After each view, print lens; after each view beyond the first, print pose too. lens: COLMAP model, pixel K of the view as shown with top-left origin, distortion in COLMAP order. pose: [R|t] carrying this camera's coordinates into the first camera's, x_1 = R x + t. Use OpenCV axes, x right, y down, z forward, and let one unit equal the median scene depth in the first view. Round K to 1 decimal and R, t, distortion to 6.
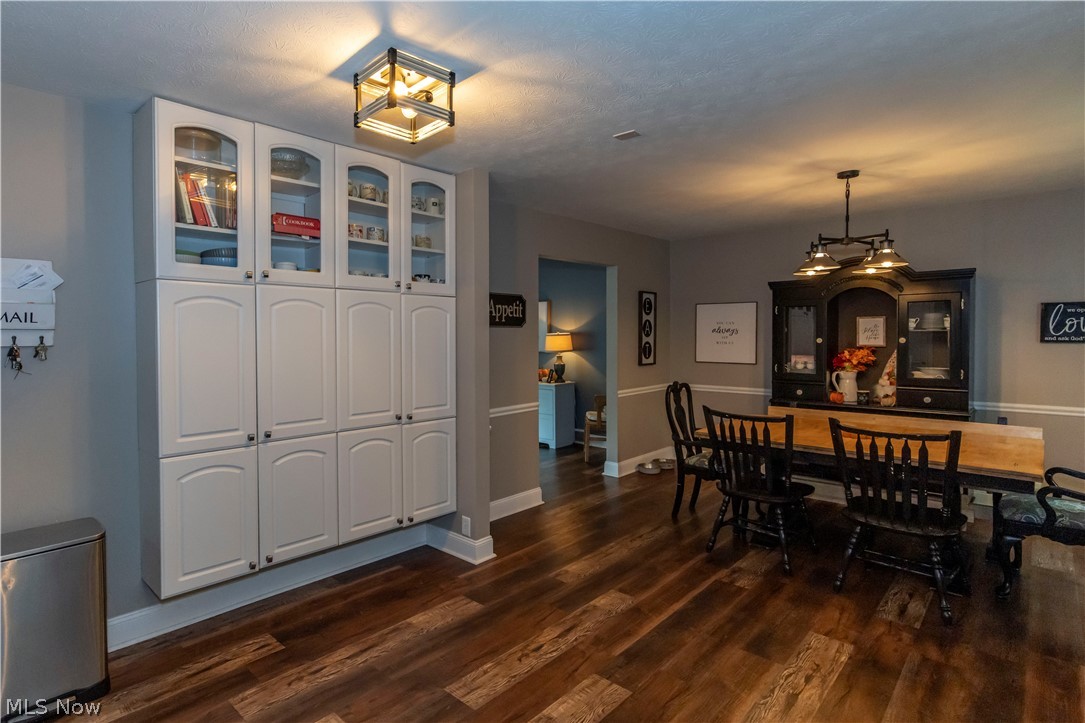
lens RADIAL K [[569.4, 0, 512.8], [0, 569.4, 340.0], [0, 0, 1]] dist [0.010983, 0.000308]
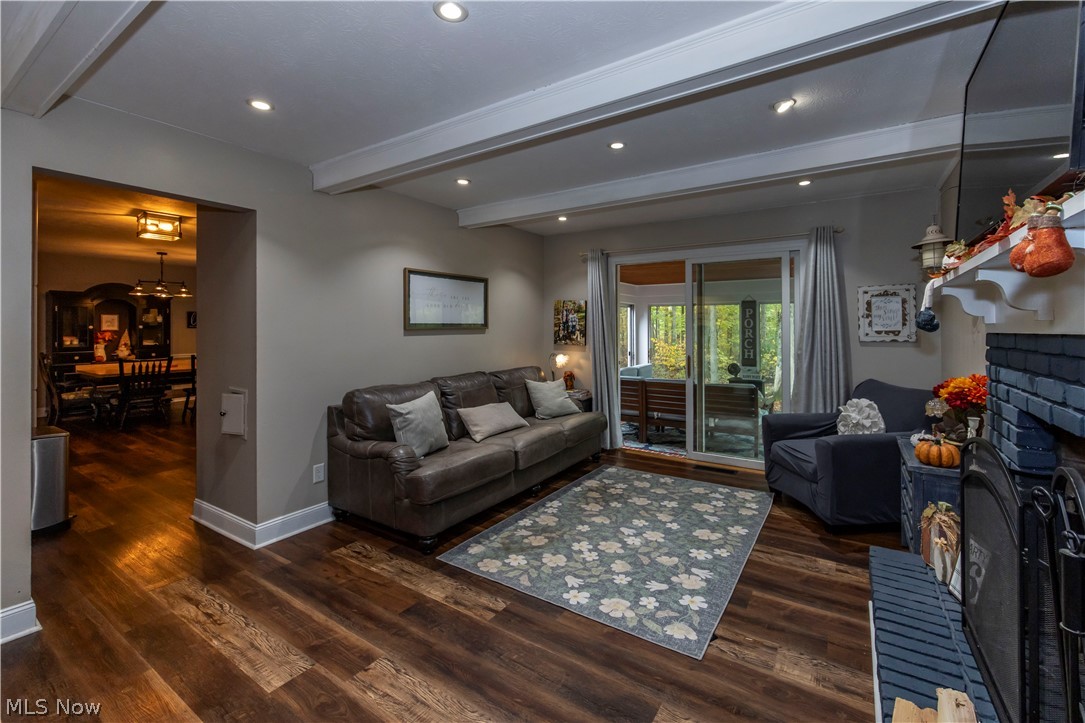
lens RADIAL K [[467.4, 0, 553.0], [0, 467.4, 323.3], [0, 0, 1]] dist [-0.003291, 0.001887]
pose [[-0.200172, 0.012966, 0.979675, -1.554610], [0.012471, 0.999865, -0.010686, 0.029303], [-0.979681, 0.010079, -0.200306, -0.148134]]
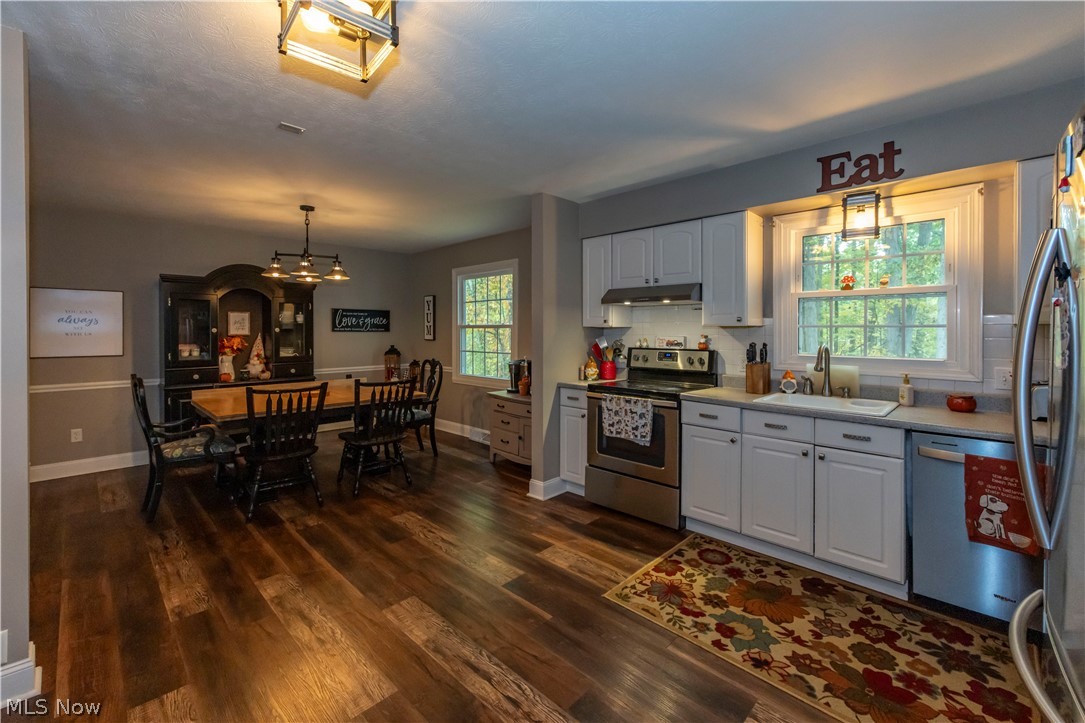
lens RADIAL K [[467.4, 0, 521.4], [0, 467.4, 333.5], [0, 0, 1]] dist [-0.003291, 0.001887]
pose [[0.032647, -0.003008, 0.999462, -0.529390], [0.011716, 0.999928, 0.002626, 0.016236], [-0.999398, 0.011624, 0.032680, 0.455025]]
